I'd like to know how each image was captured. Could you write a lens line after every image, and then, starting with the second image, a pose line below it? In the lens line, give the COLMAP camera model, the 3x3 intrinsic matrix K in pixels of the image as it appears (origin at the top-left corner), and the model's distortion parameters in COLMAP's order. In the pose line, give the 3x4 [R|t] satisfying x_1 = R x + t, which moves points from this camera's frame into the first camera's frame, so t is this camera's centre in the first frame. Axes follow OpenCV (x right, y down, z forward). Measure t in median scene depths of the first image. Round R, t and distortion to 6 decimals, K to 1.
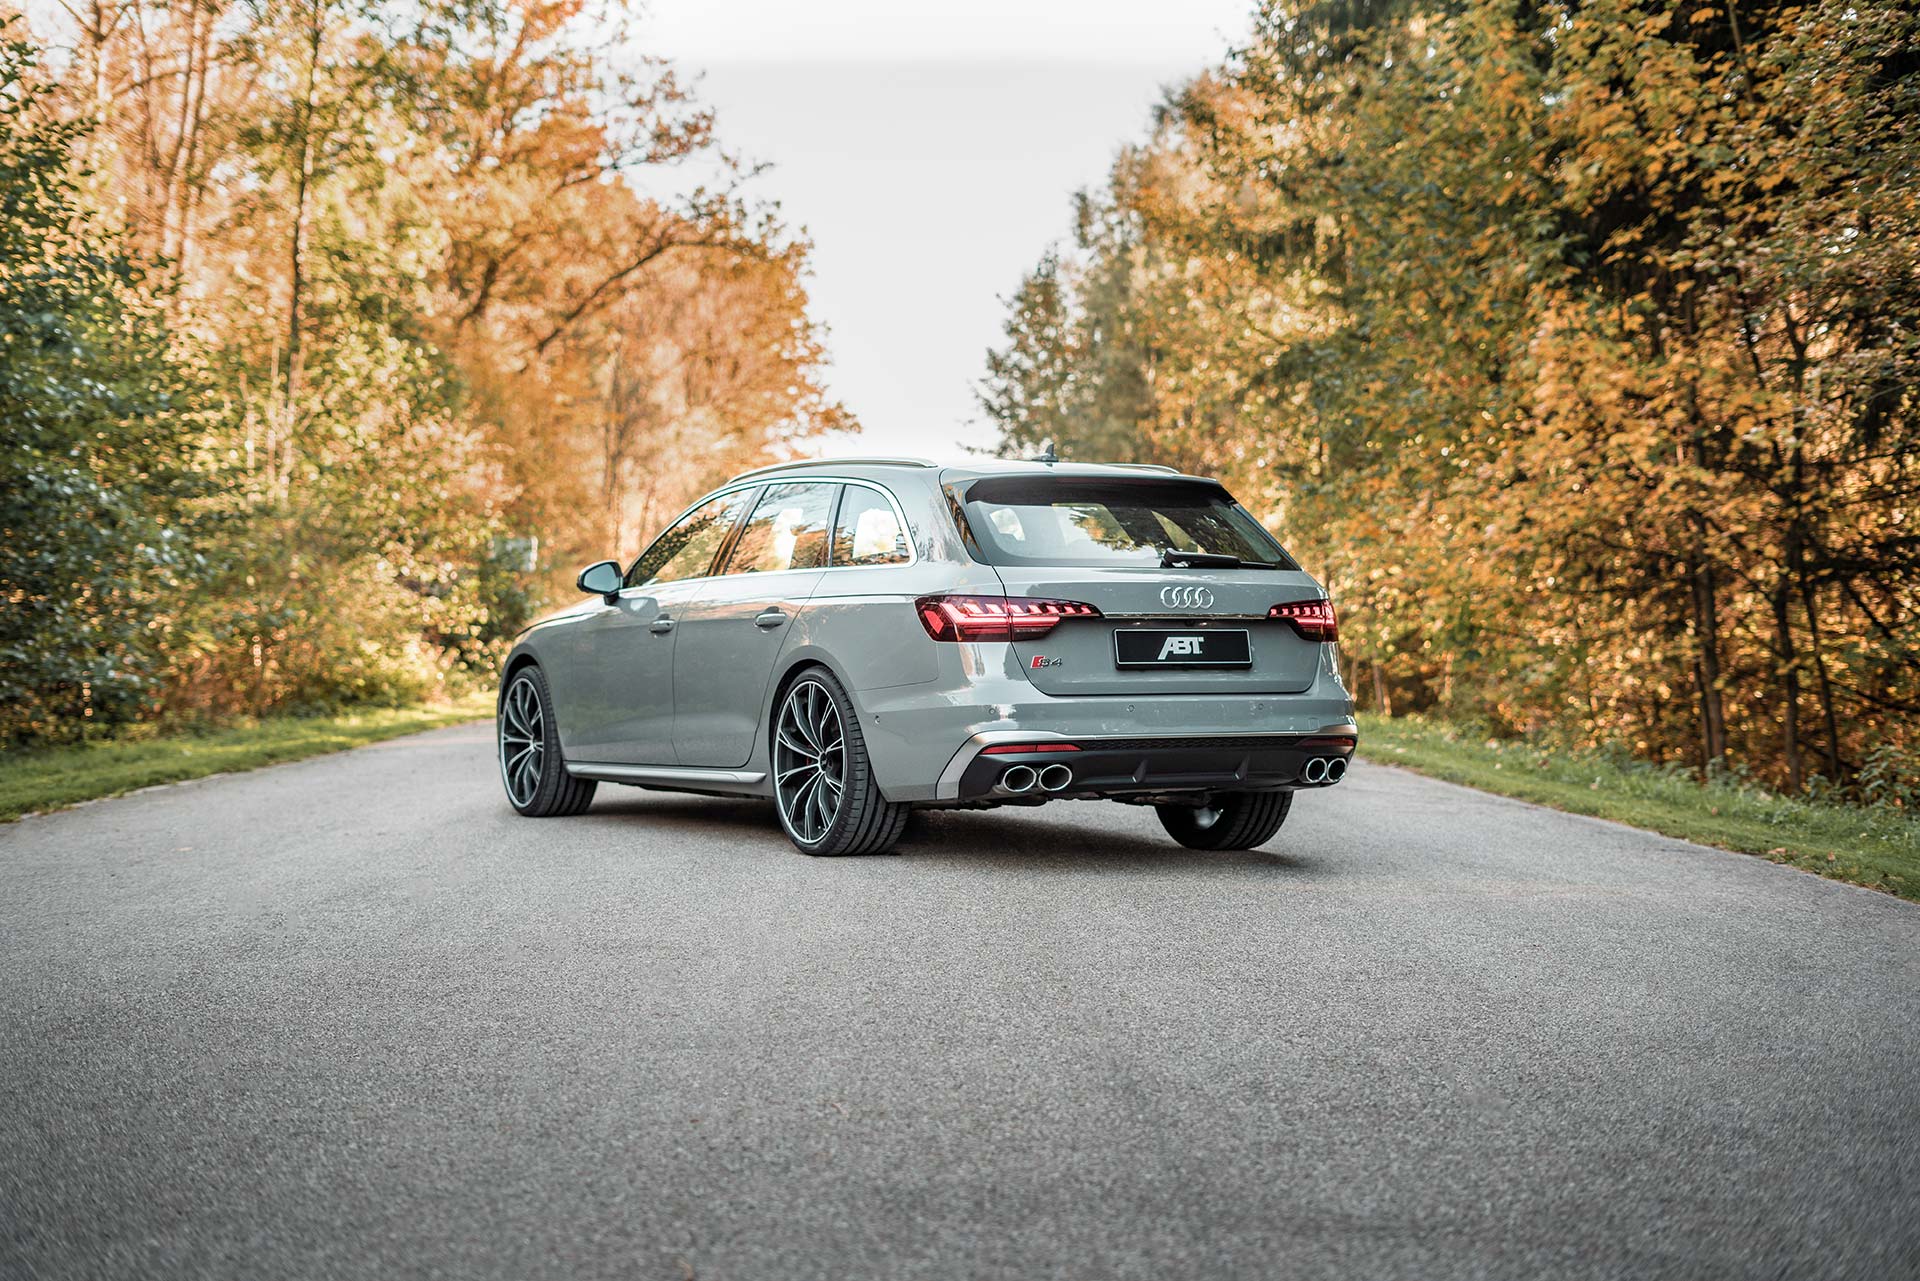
lens RADIAL K [[2914.6, 0, 960.0], [0, 2914.6, 640.5], [0, 0, 1]] dist [0.035348, -0.065214]
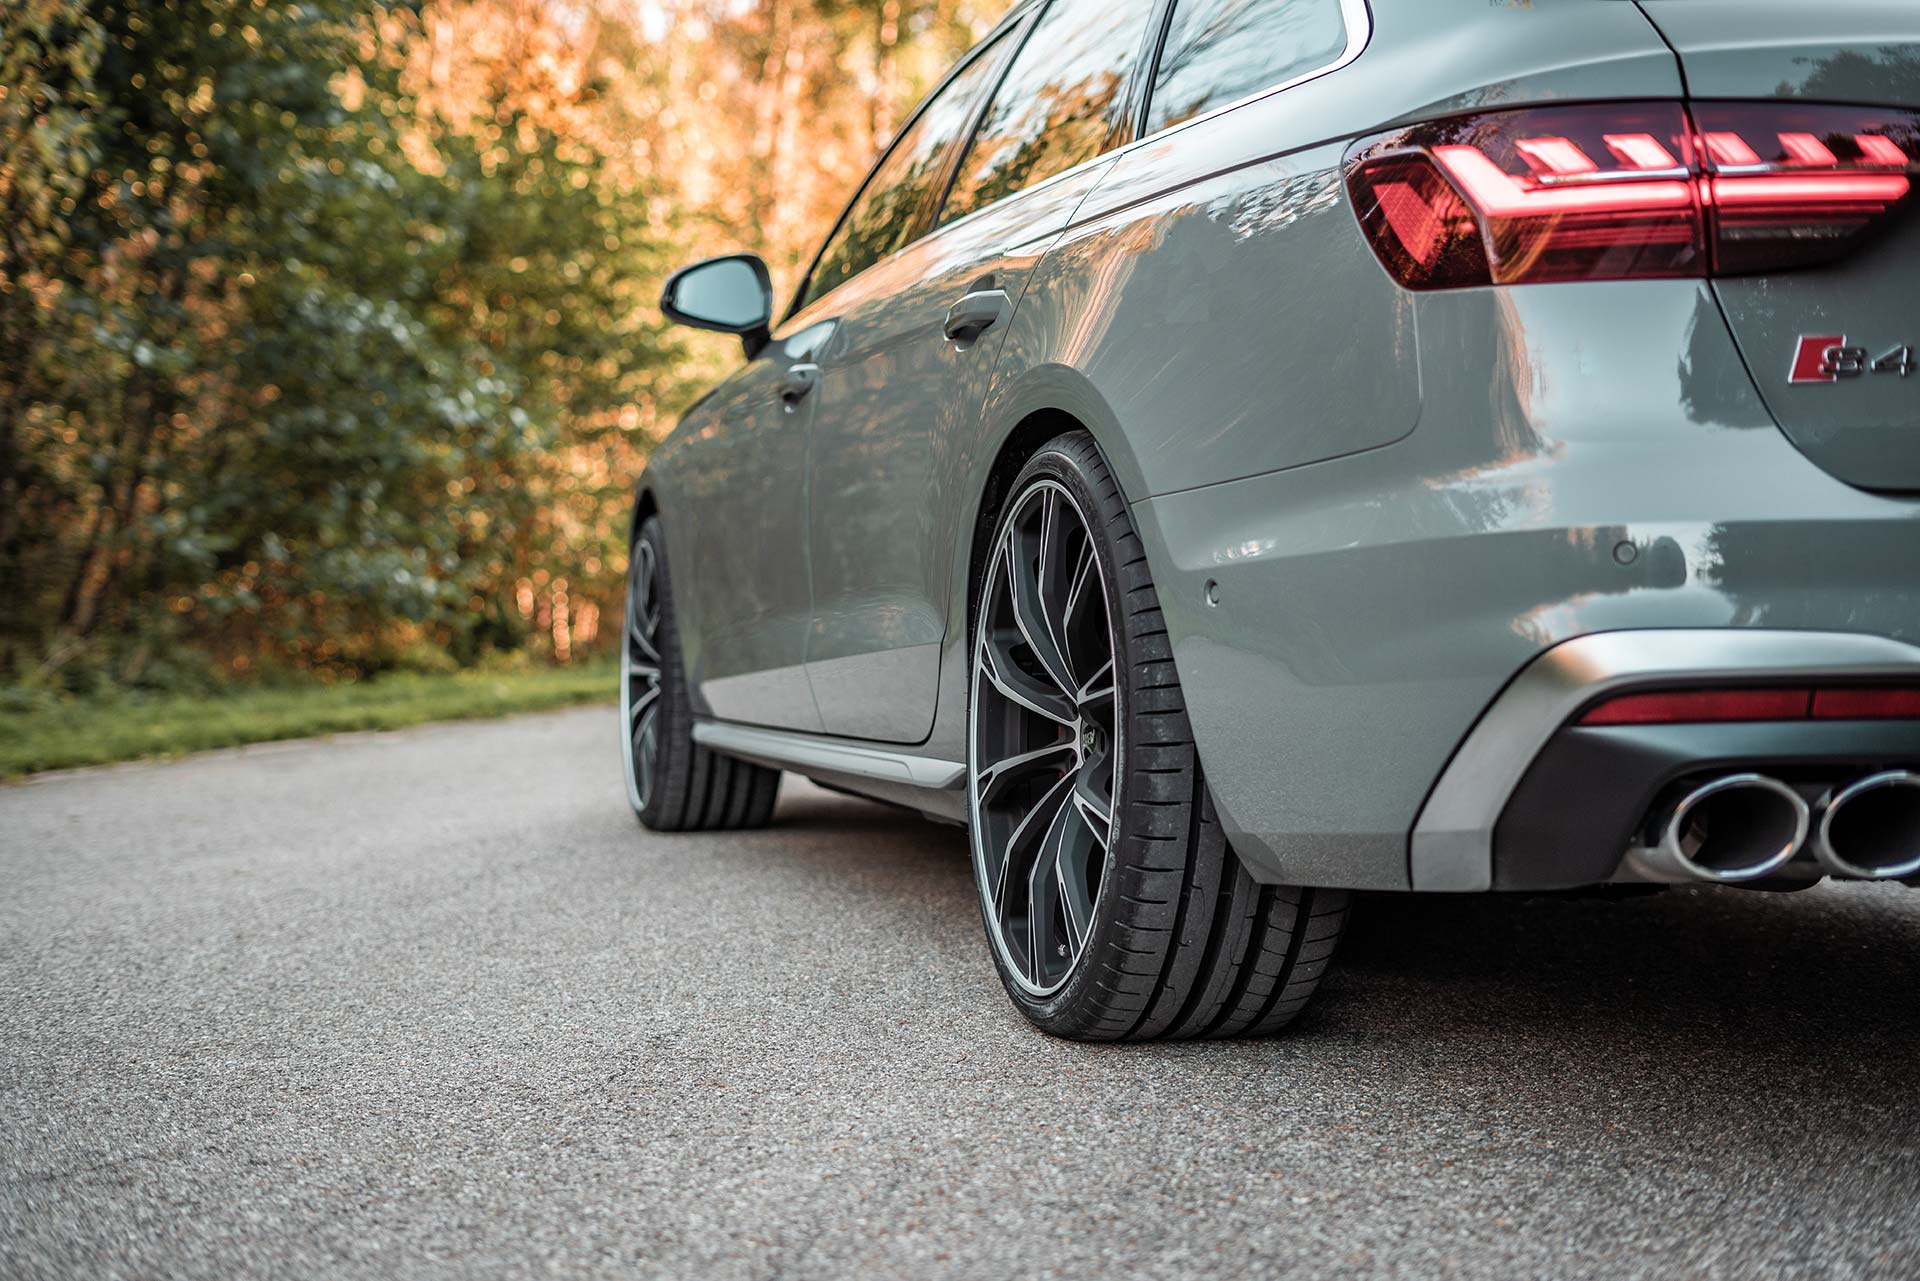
lens RADIAL K [[2914.6, 0, 960.0], [0, 2914.6, 640.5], [0, 0, 1]] dist [0.035348, -0.065214]
pose [[0.973218, 0.008505, -0.229729, 0.012457], [-0.004384, 0.999820, 0.018444, 0.026312], [0.229844, -0.016943, 0.973080, 0.713216]]
